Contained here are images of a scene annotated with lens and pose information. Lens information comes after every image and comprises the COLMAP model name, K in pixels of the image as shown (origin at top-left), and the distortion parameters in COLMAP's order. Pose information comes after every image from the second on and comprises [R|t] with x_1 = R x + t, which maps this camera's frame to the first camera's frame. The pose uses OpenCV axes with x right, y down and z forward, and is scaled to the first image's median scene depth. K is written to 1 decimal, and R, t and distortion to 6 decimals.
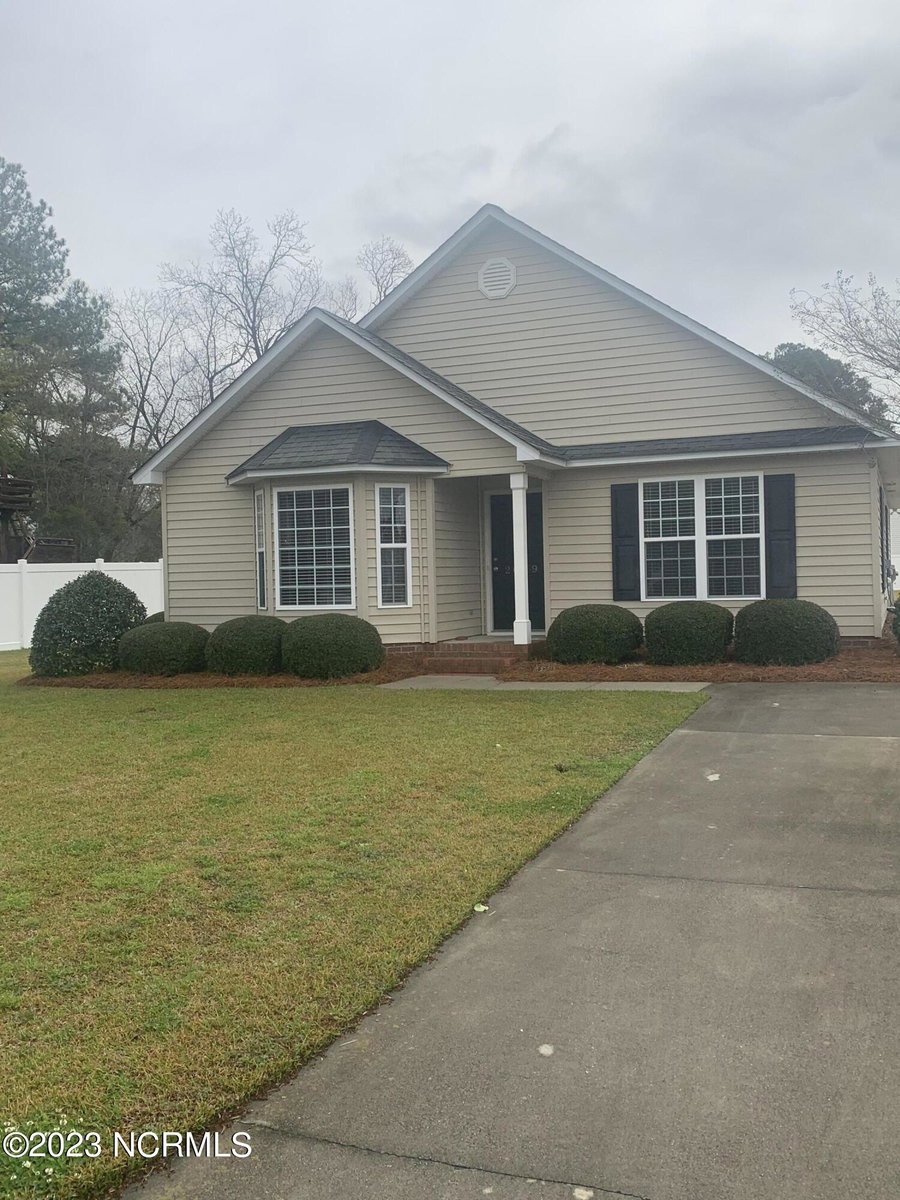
lens RADIAL K [[1152.0, 0, 450.0], [0, 1152.0, 600.0], [0, 0, 1]] dist [0.096152, -0.008752]
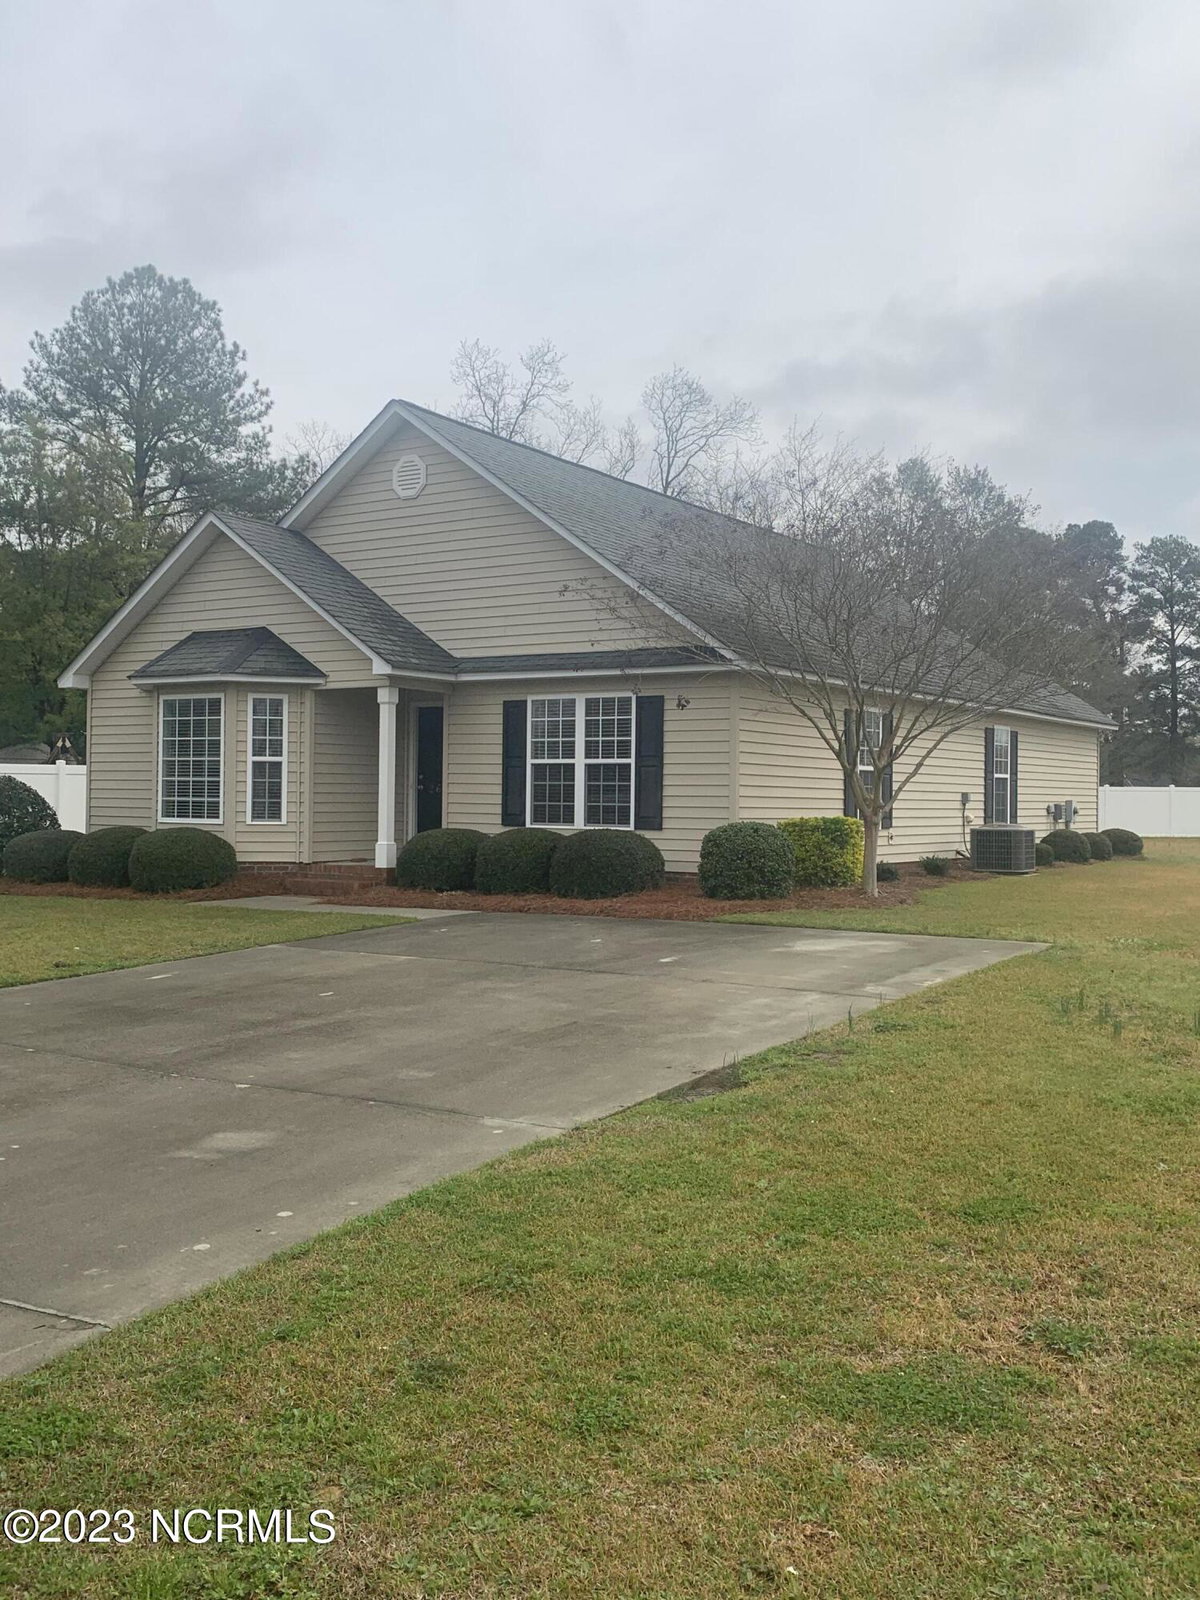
lens RADIAL K [[1536.0, 0, 600.0], [0, 1536.0, 800.0], [0, 0, 1]] dist [0.096152, -0.008752]
pose [[0.982343, 0.035374, -0.183713, 0.454033], [-0.038292, 0.999190, -0.012358, -0.008081], [0.183127, 0.019175, 0.982902, -0.201101]]
